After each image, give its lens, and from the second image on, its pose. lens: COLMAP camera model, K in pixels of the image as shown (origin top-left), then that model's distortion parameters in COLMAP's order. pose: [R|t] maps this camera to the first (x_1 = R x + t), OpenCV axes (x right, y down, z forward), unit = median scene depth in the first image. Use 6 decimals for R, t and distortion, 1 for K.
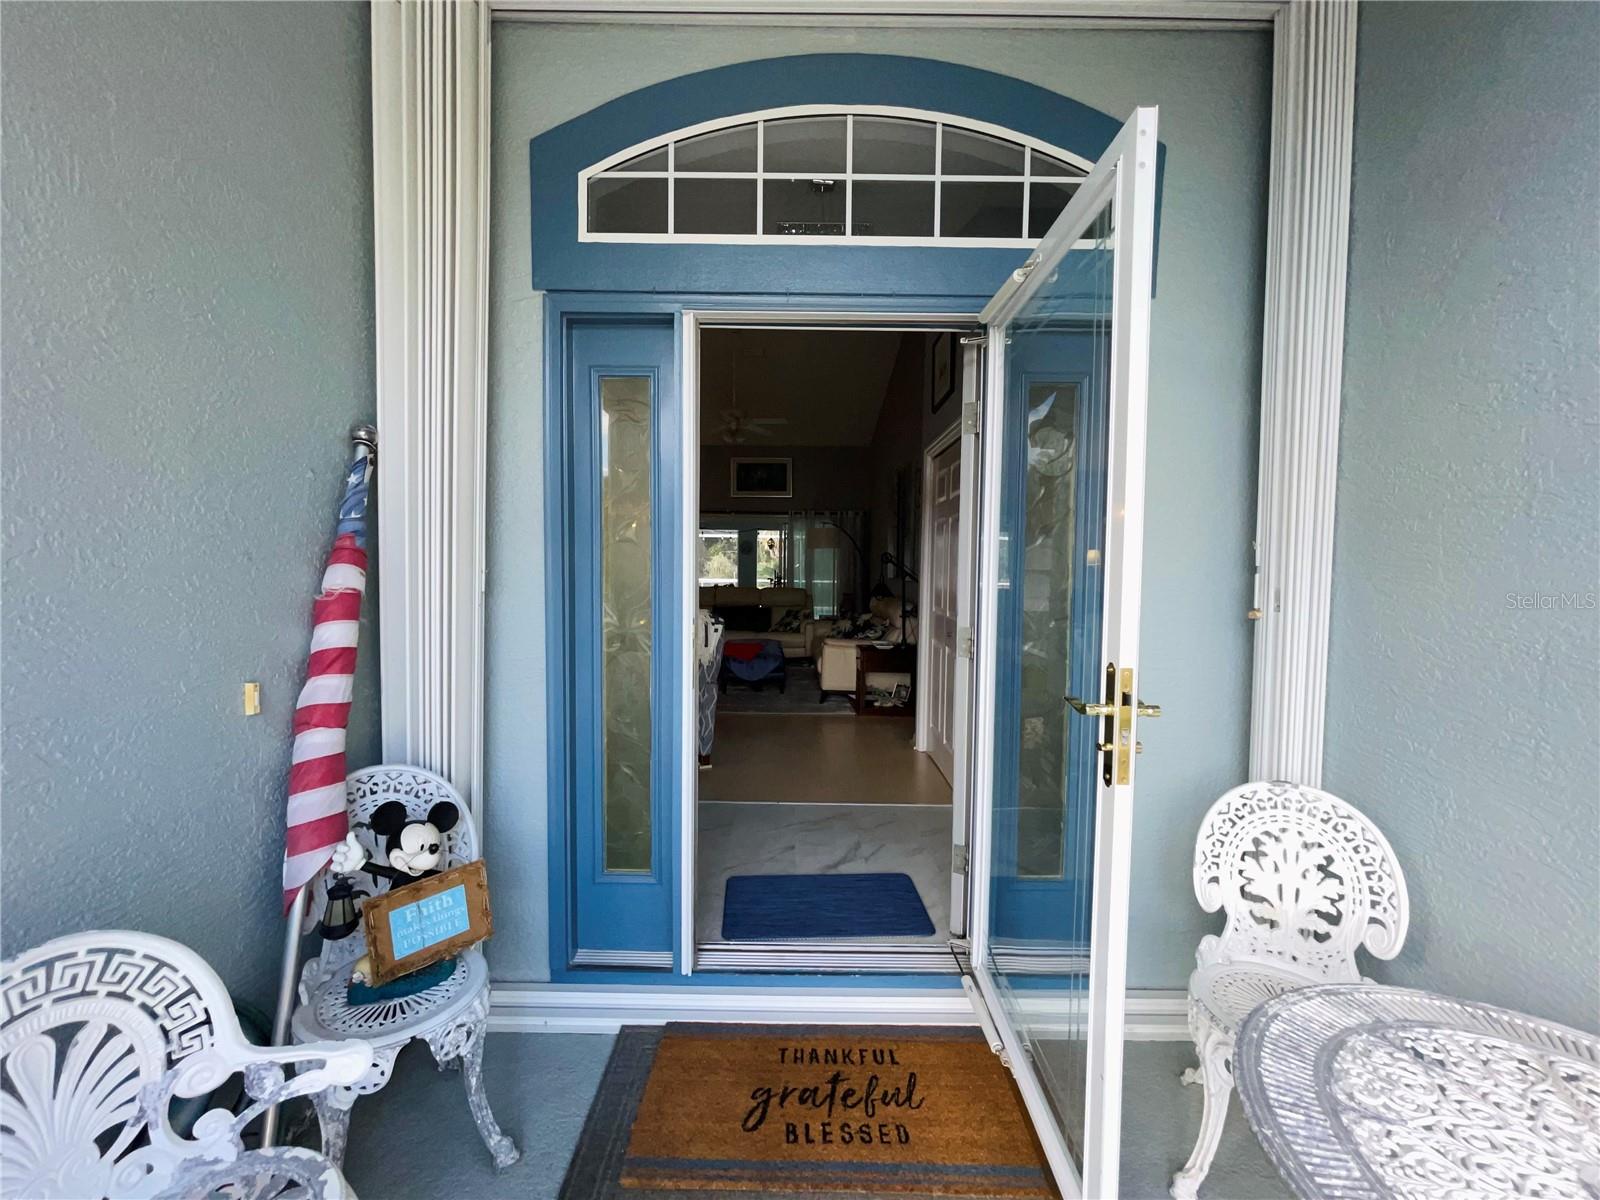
lens RADIAL K [[645.3, 0, 799.0], [0, 645.3, 602.3], [0, 0, 1]] dist [0.000029, -0.000140]
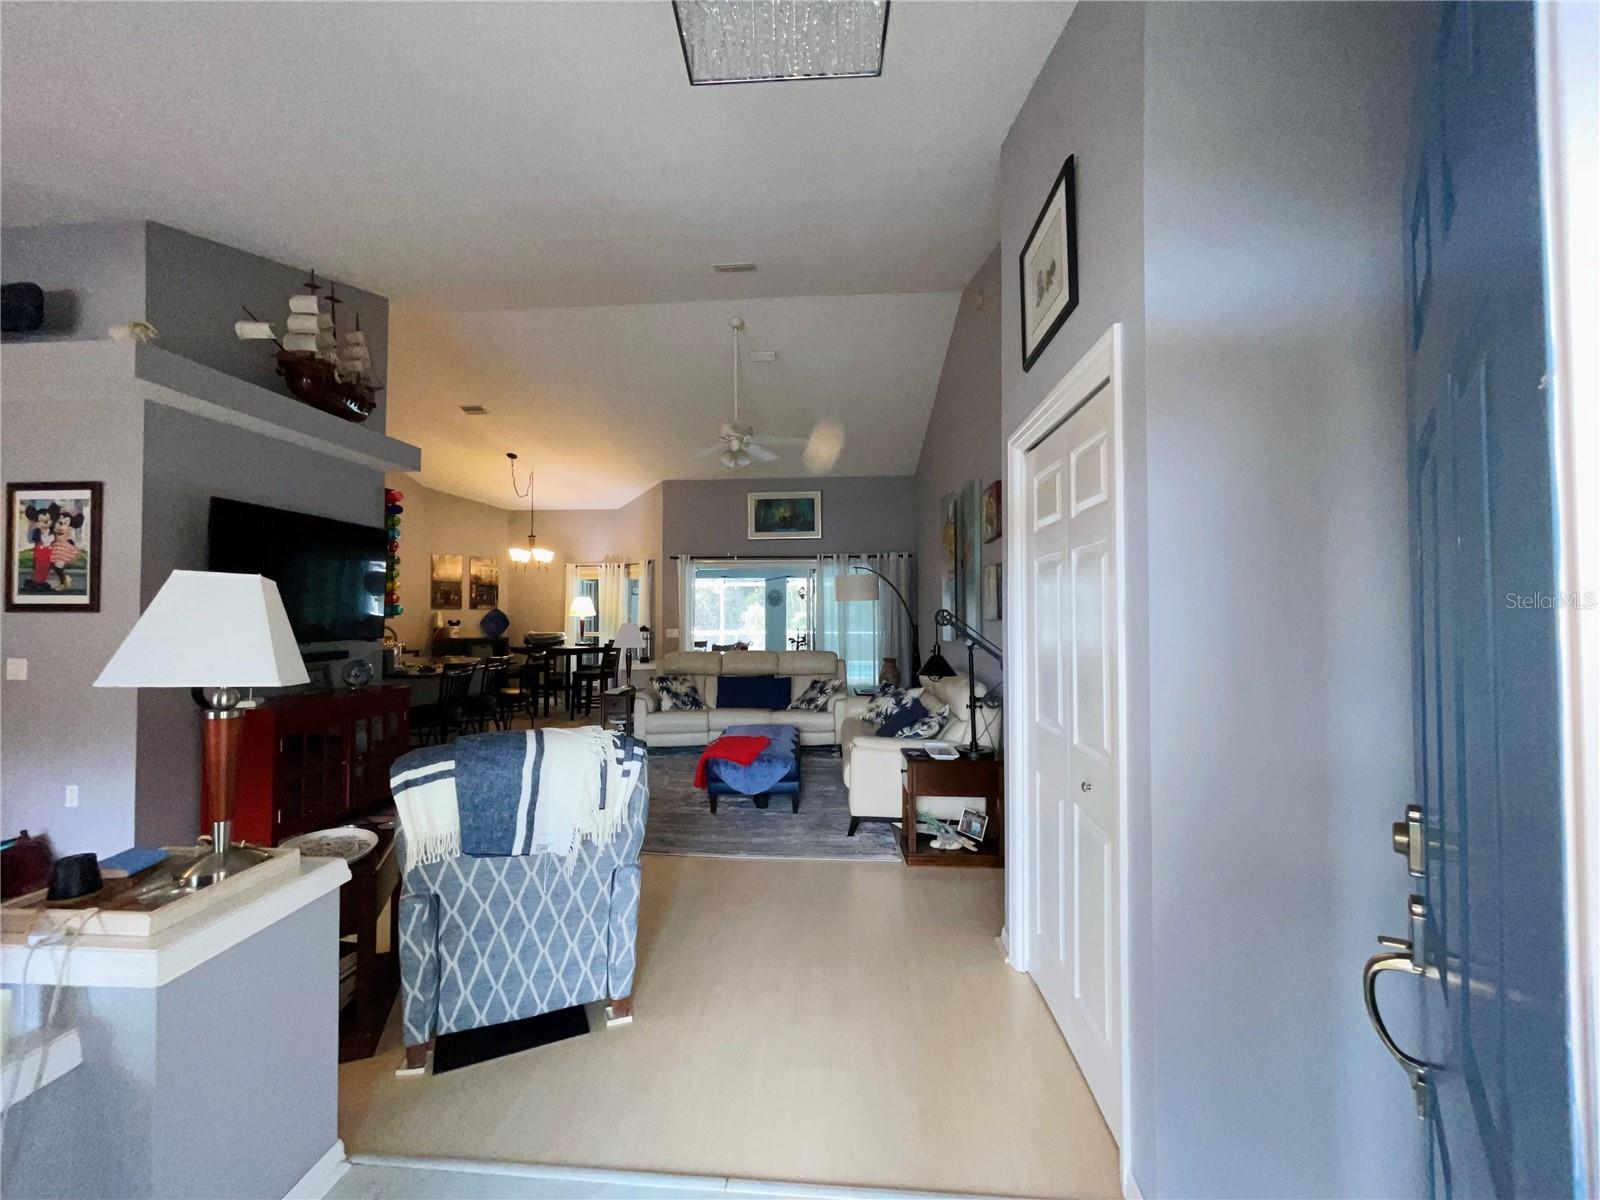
lens RADIAL K [[645.3, 0, 793.5], [0, 645.3, 593.0], [0, 0, 1]] dist [0.000029, -0.000140]
pose [[0.996481, -0.017008, -0.082080, 0.031153], [0.009951, 0.996277, -0.085636, -0.033057], [0.083231, 0.084517, 0.992940, 0.274168]]
